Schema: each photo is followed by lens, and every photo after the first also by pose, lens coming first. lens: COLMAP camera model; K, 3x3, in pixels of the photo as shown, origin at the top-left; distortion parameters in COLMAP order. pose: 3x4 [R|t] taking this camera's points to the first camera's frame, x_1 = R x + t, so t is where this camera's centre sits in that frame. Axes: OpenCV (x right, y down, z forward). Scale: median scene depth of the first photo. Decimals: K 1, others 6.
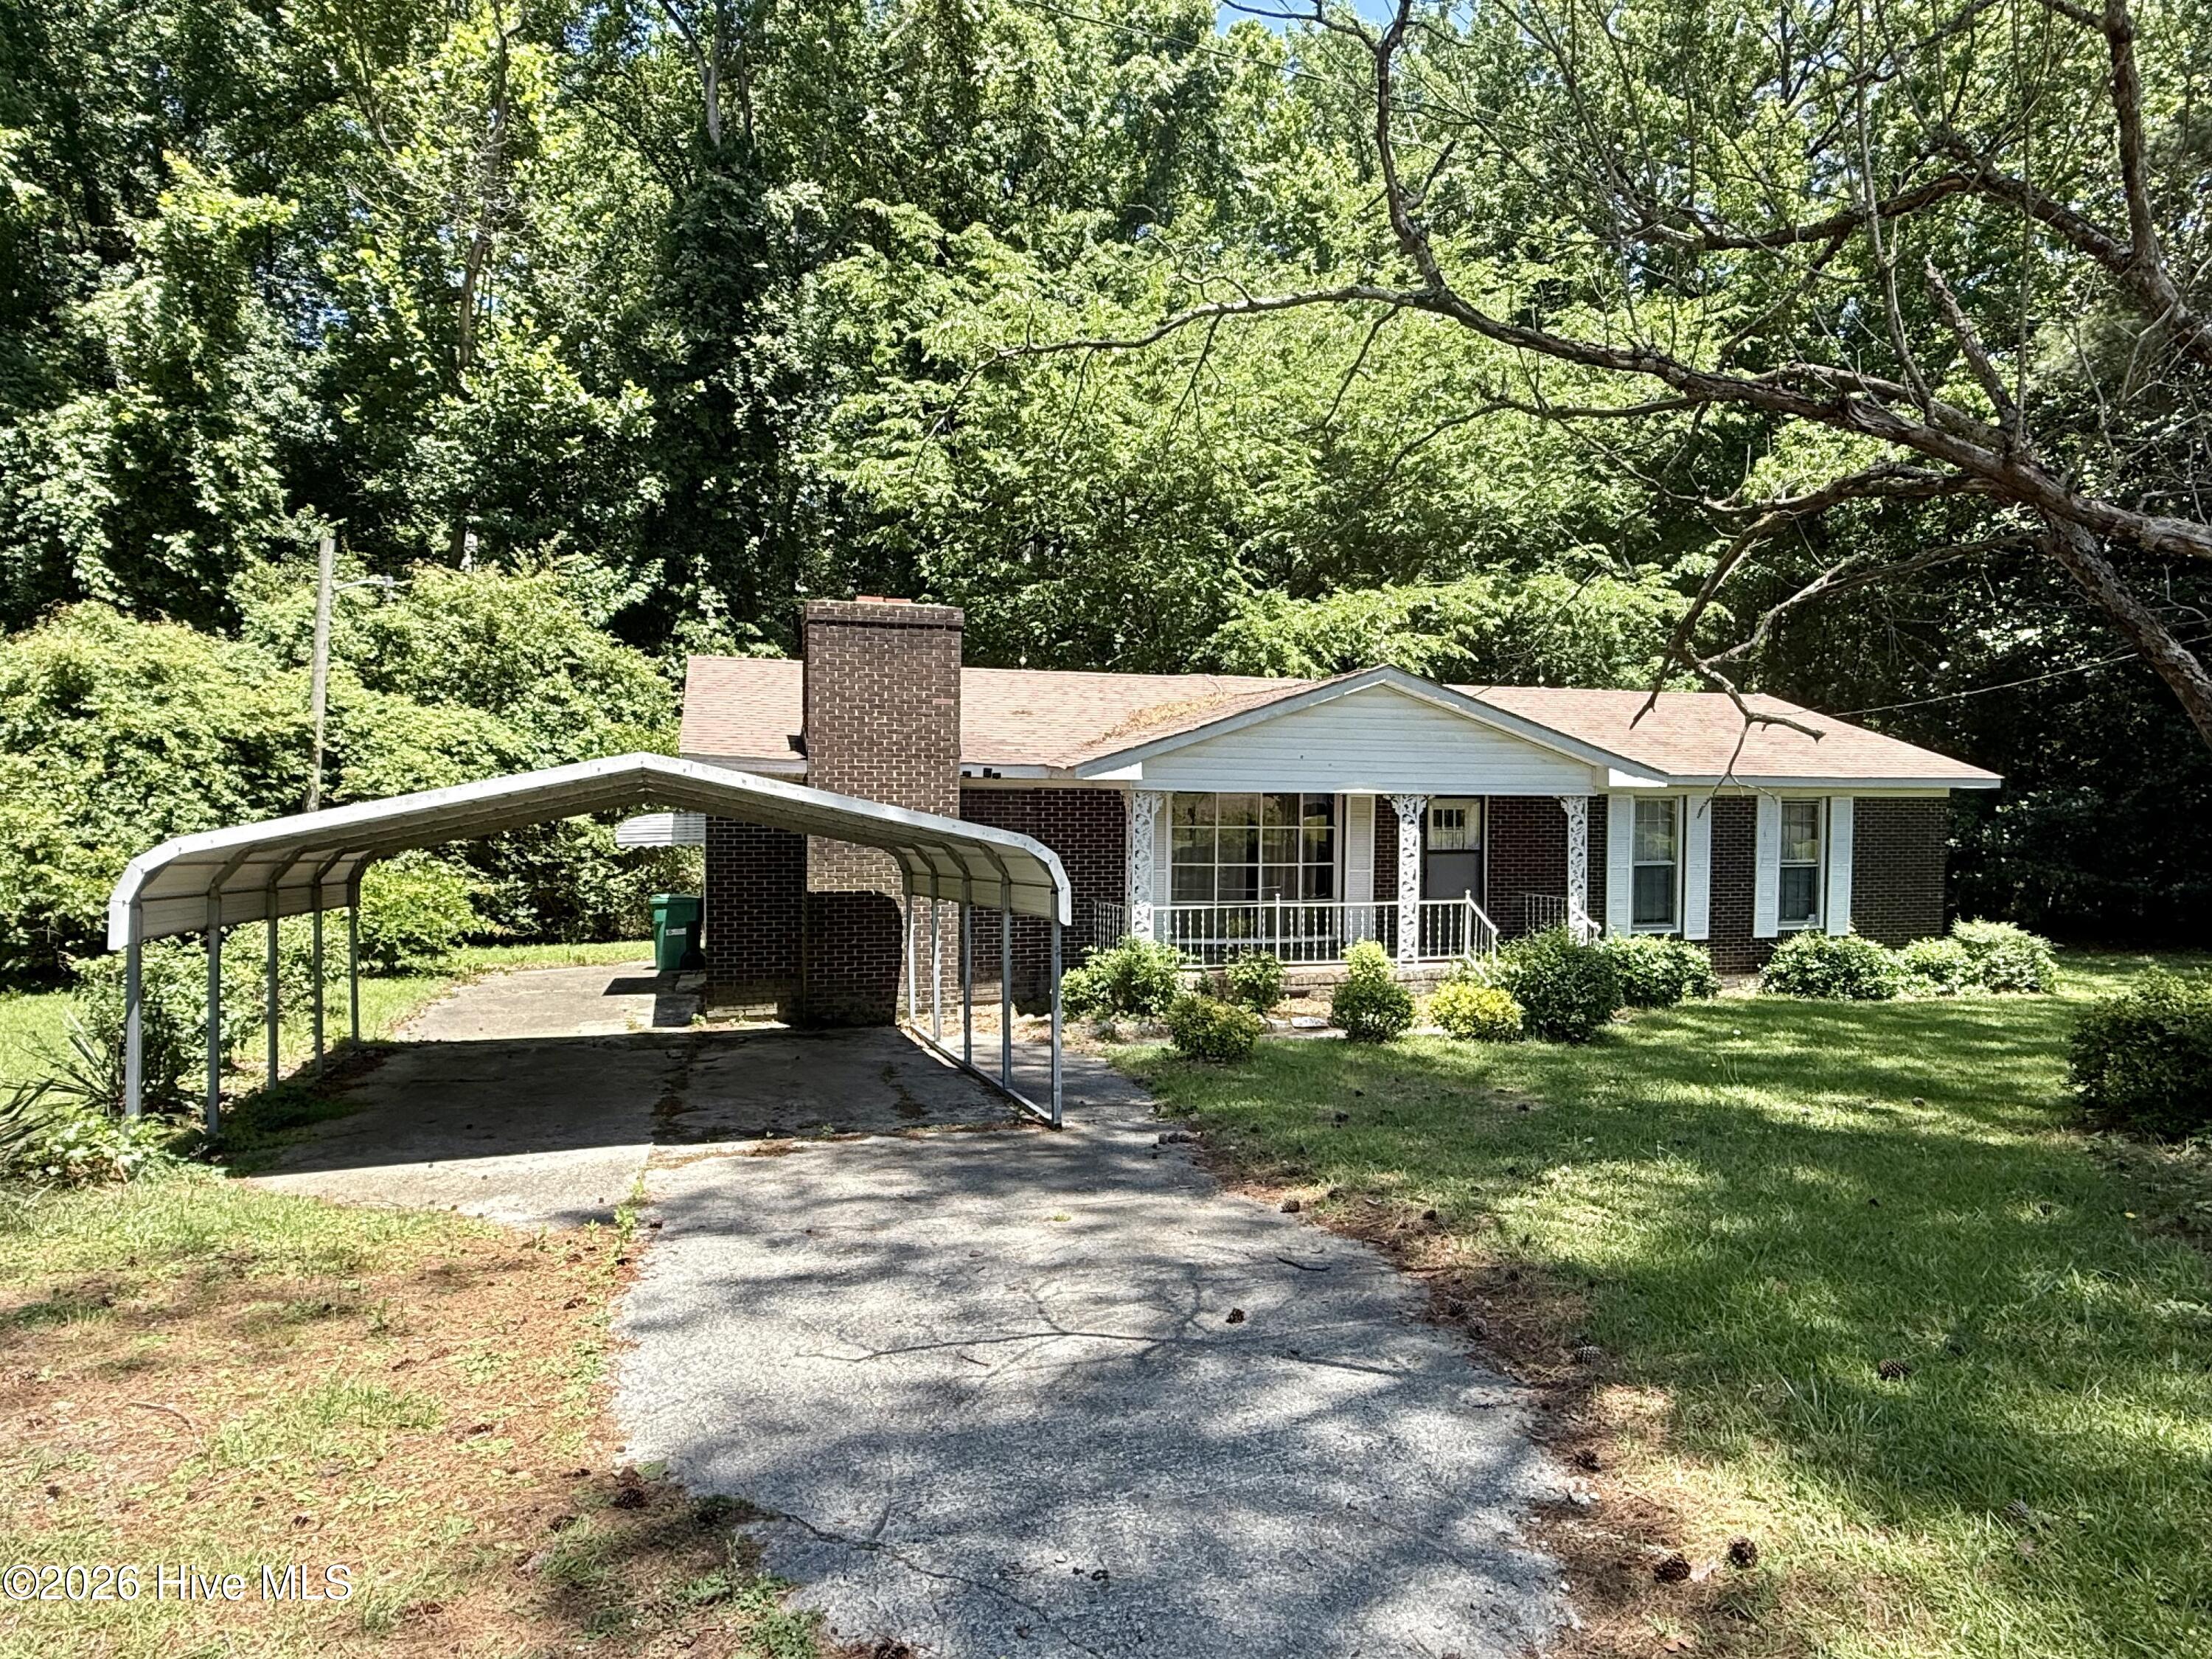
lens RADIAL K [[1341.5, 0, 1123.6], [0, 1341.5, 845.6], [0, 0, 1]] dist [0.003026, -0.002416]
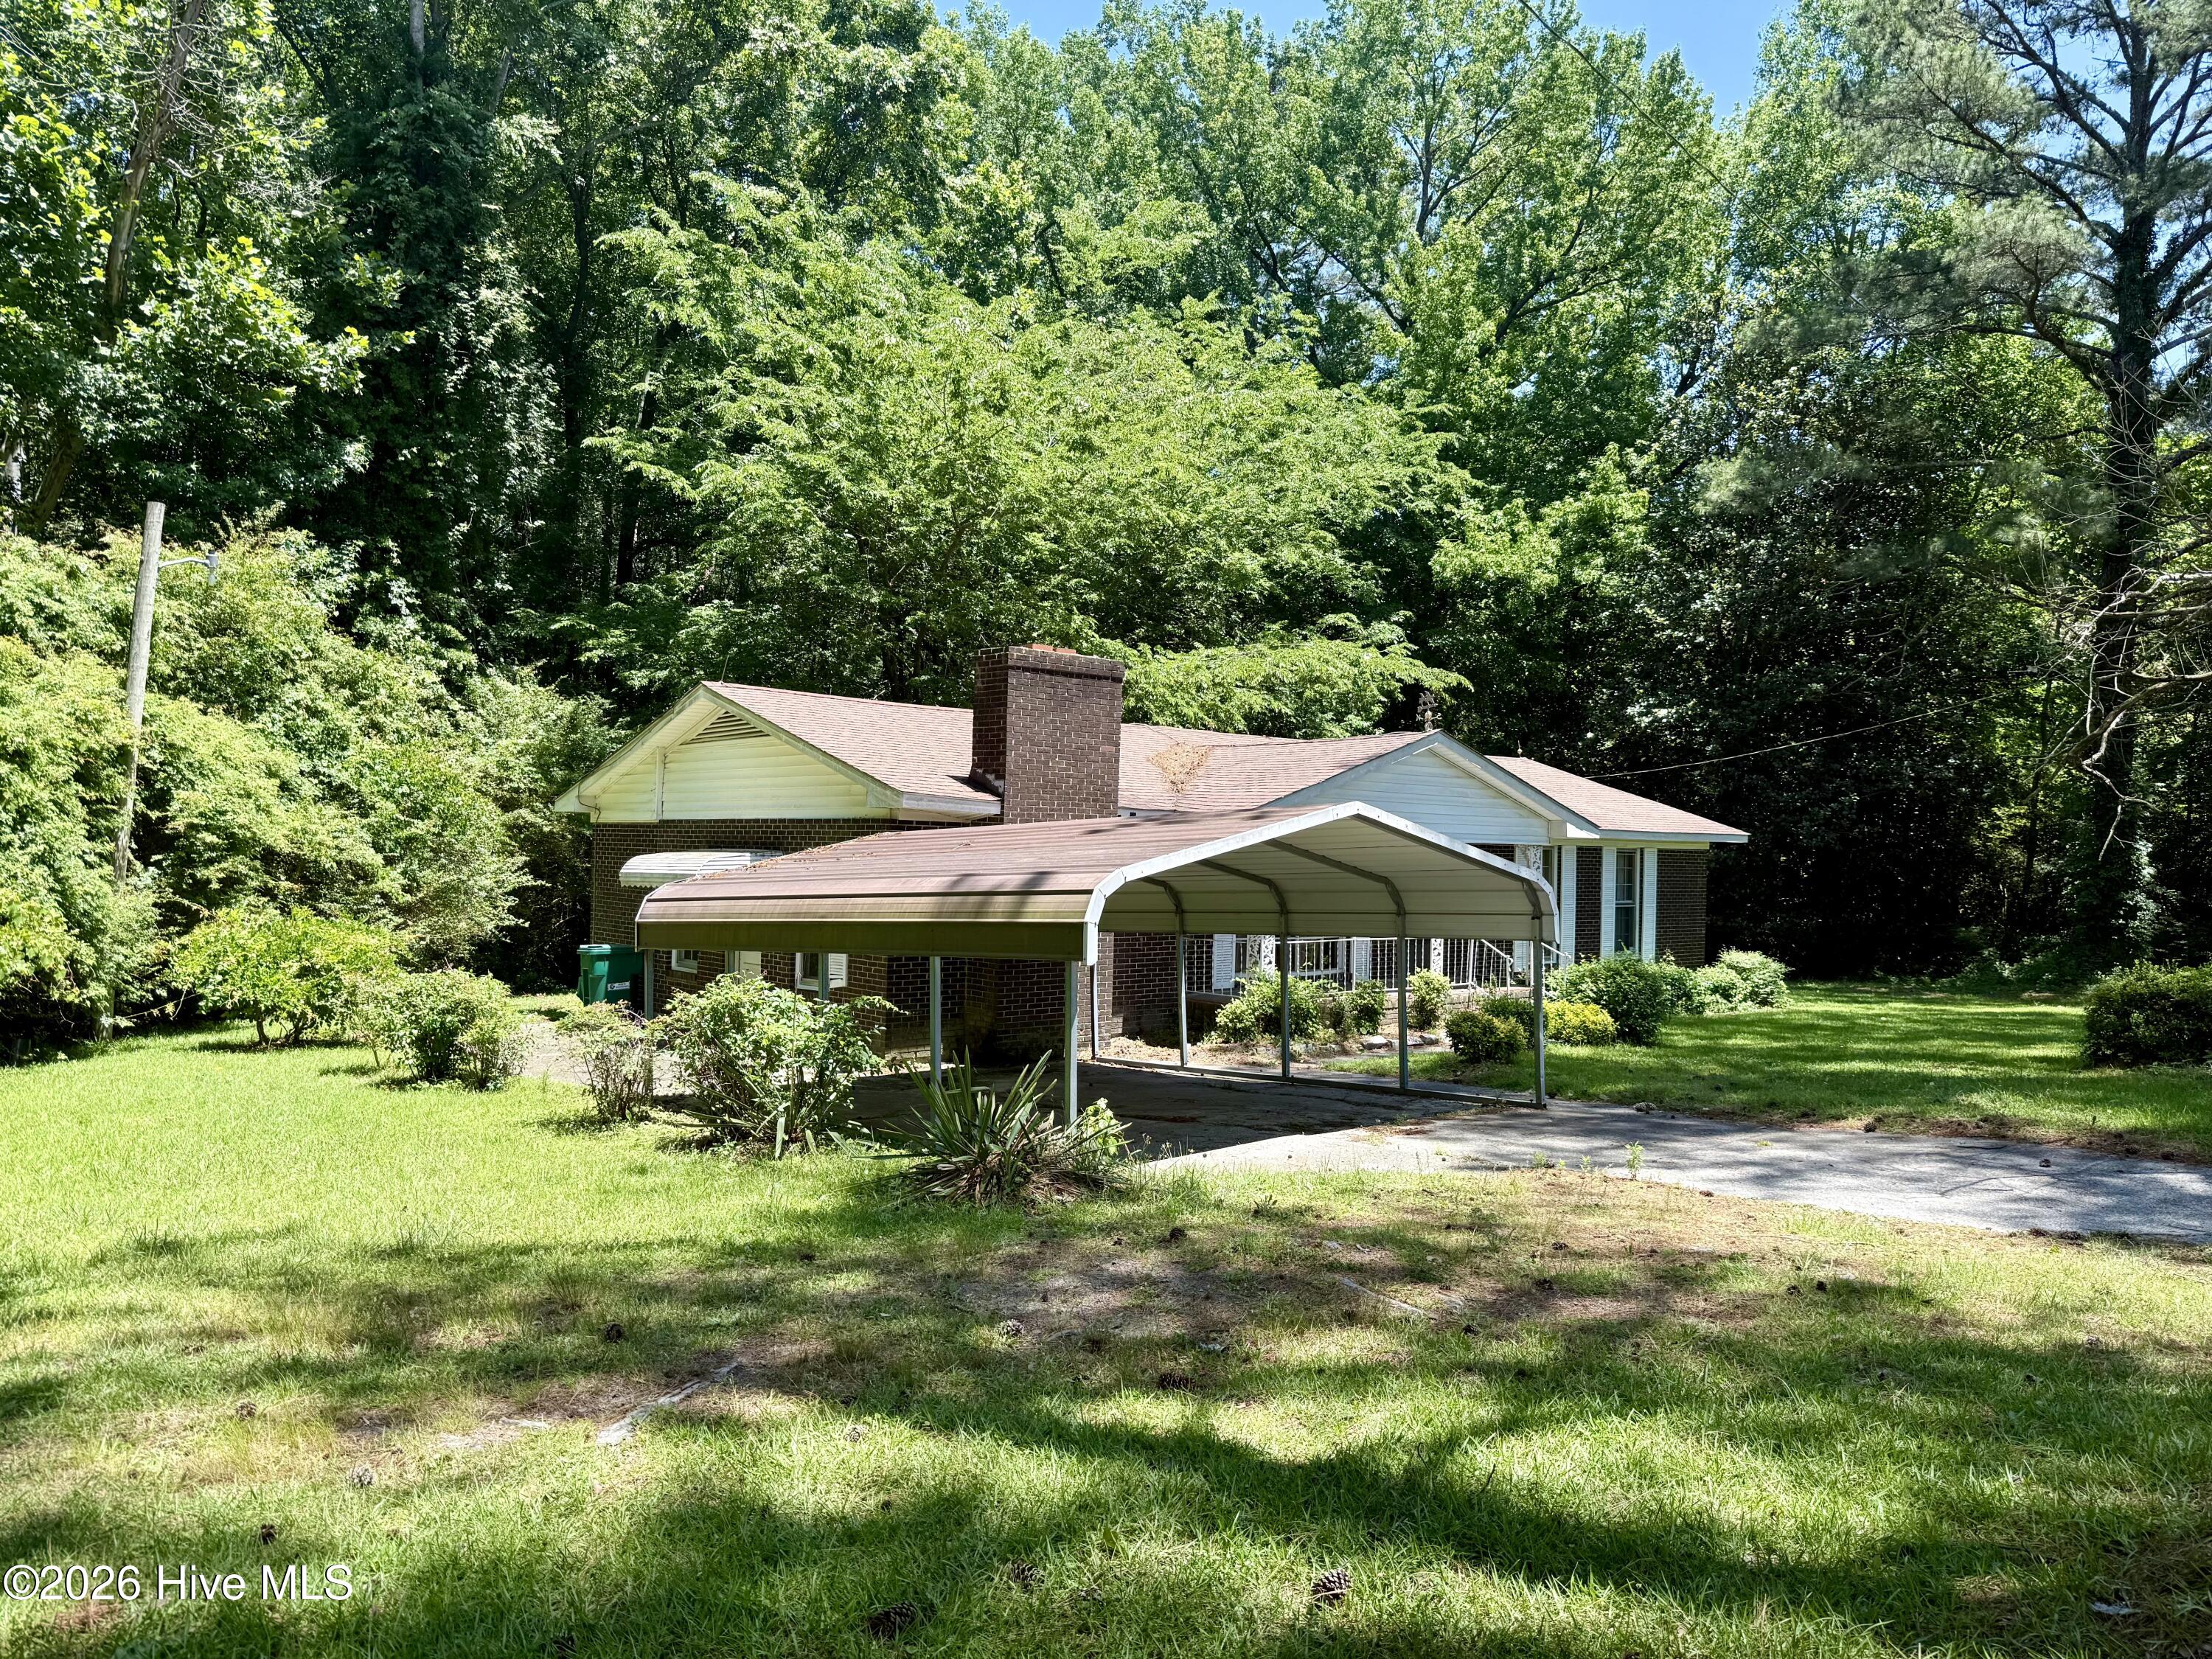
lens RADIAL K [[1579.2, 0, 1115.4], [0, 1579.2, 833.5], [0, 0, 1]] dist [0.041091, -0.005985]
pose [[0.911177, 0.015016, 0.411741, -0.467923], [0.002282, 0.999136, -0.041488, 0.007714], [-0.412008, 0.038743, 0.910356, -0.093215]]
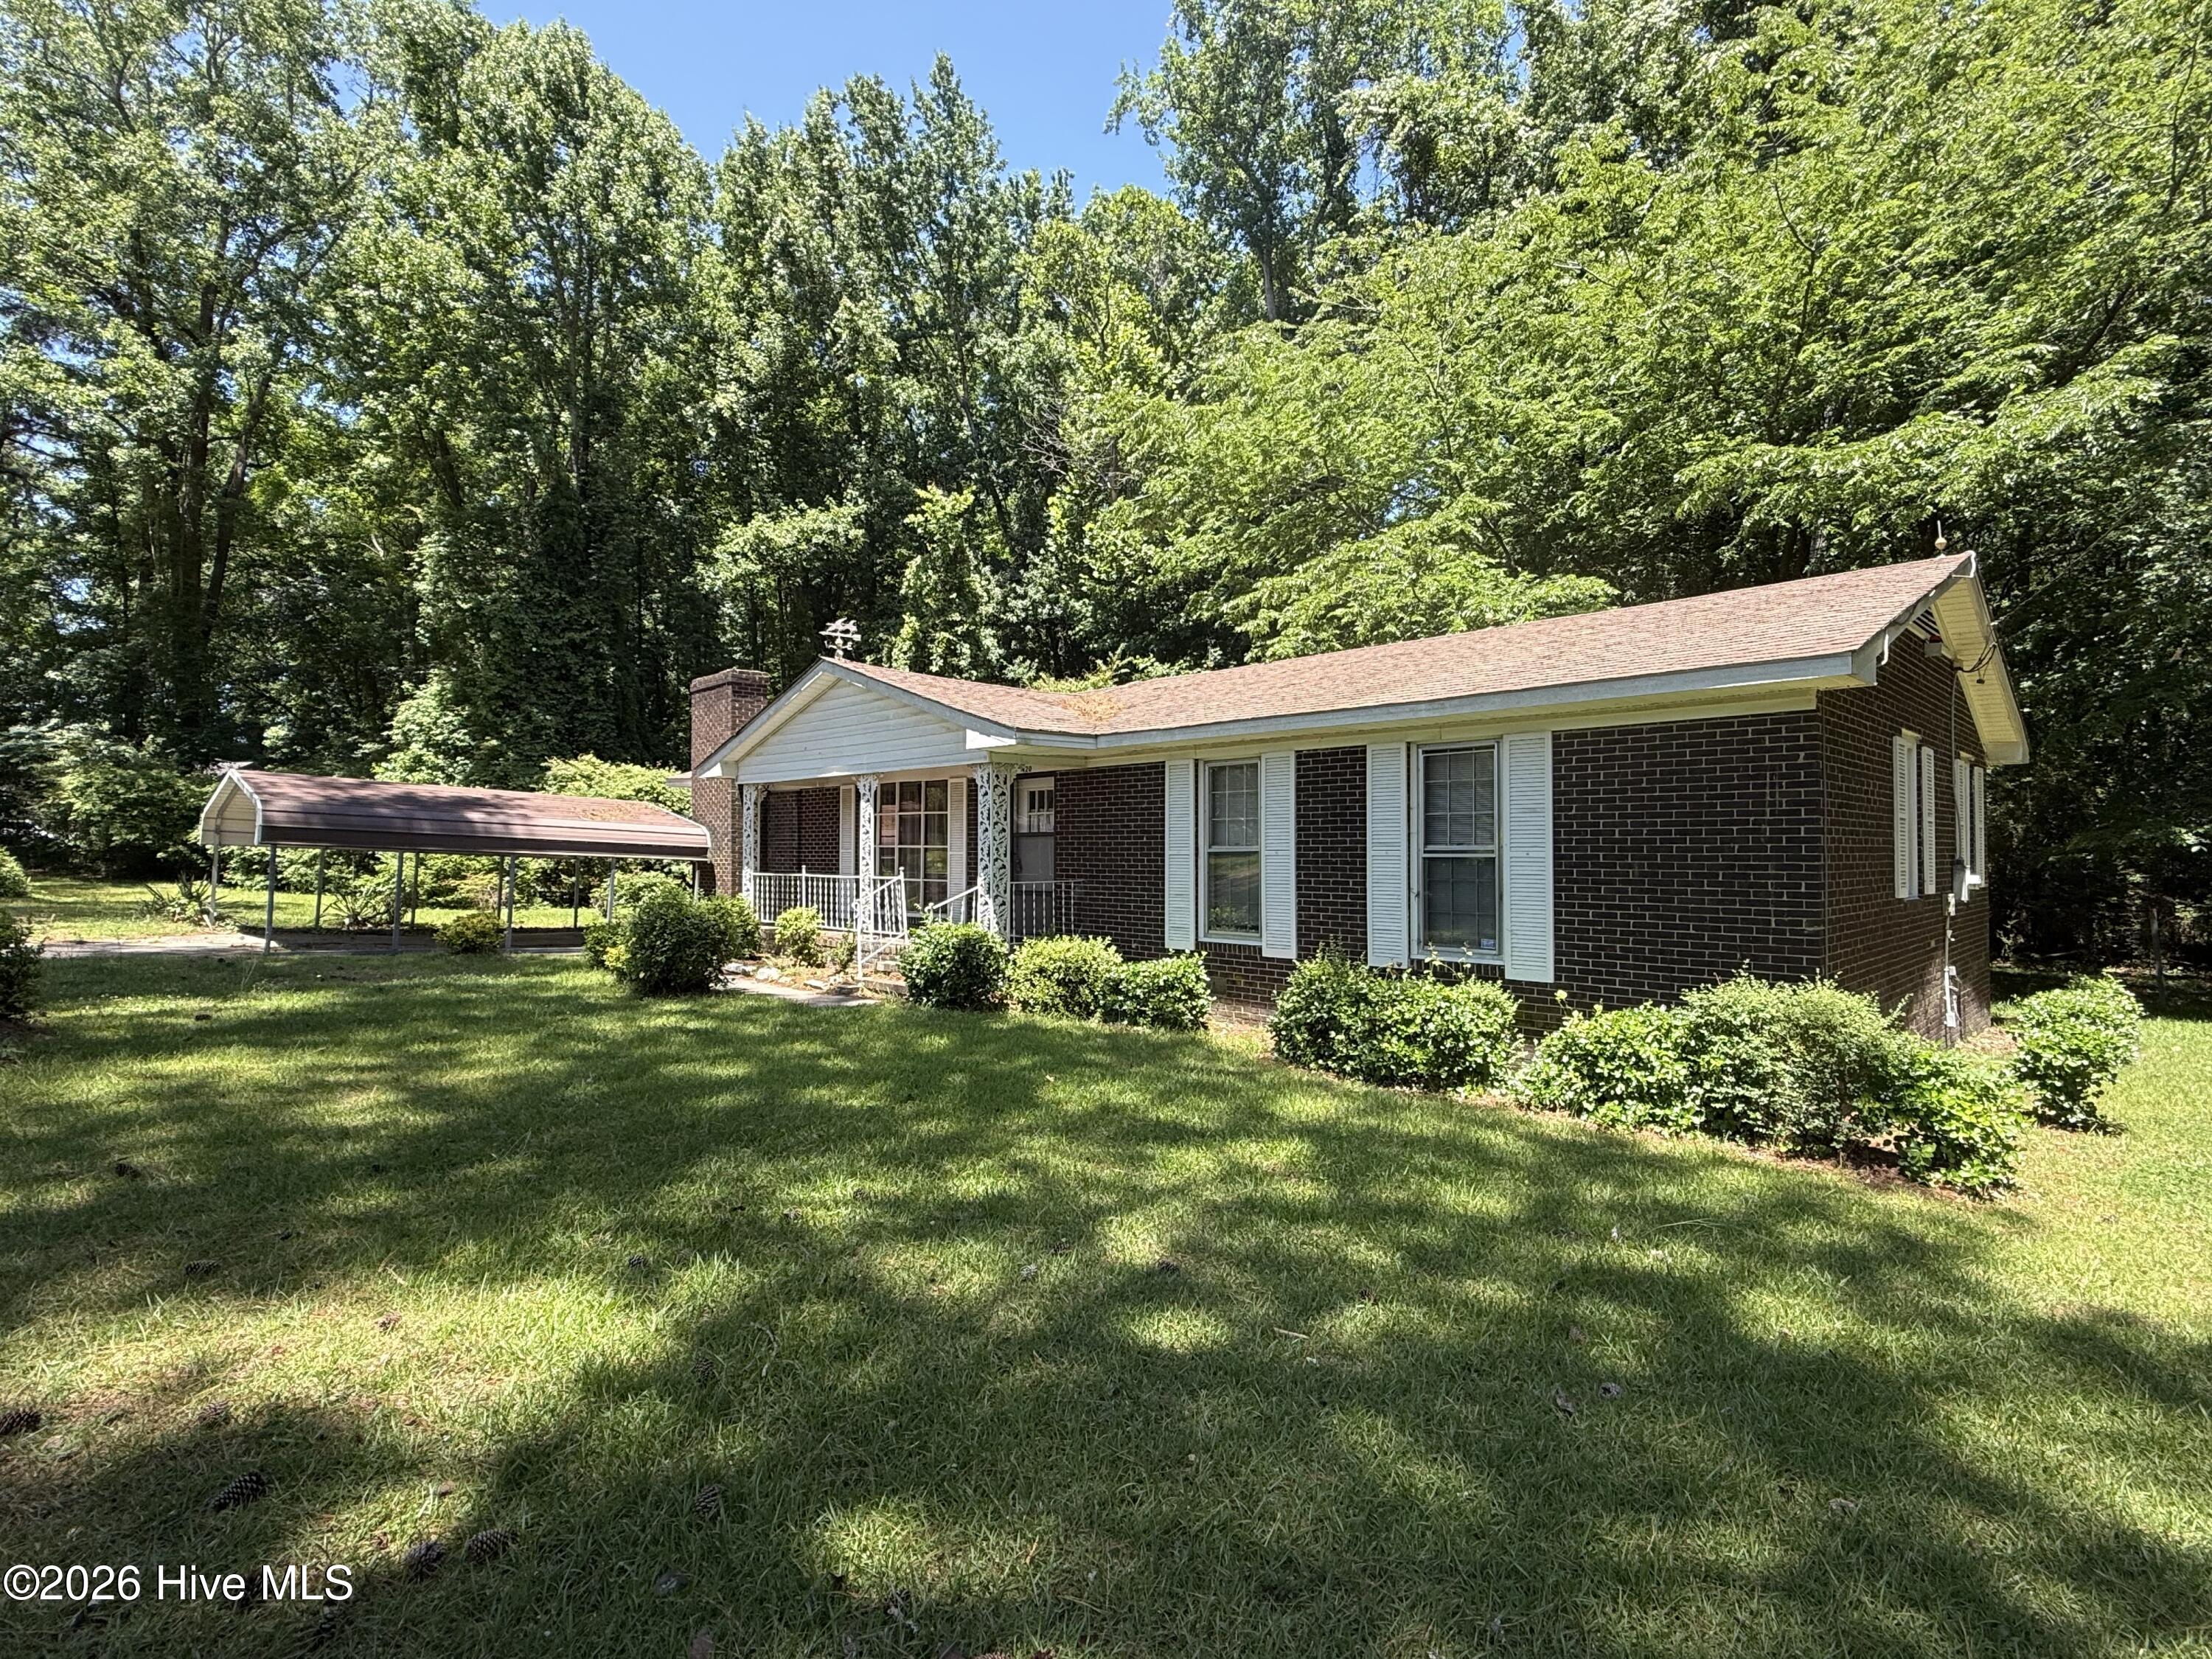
lens RADIAL K [[1083.2, 0, 1115.8], [0, 1083.2, 826.1], [0, 0, 1]] dist [-0.001146, -0.004510]
pose [[0.456256, -0.028378, -0.889396, 0.825263], [-0.032160, 0.998313, -0.048351, 0.029191], [0.889267, 0.050664, 0.454573, 0.617213]]
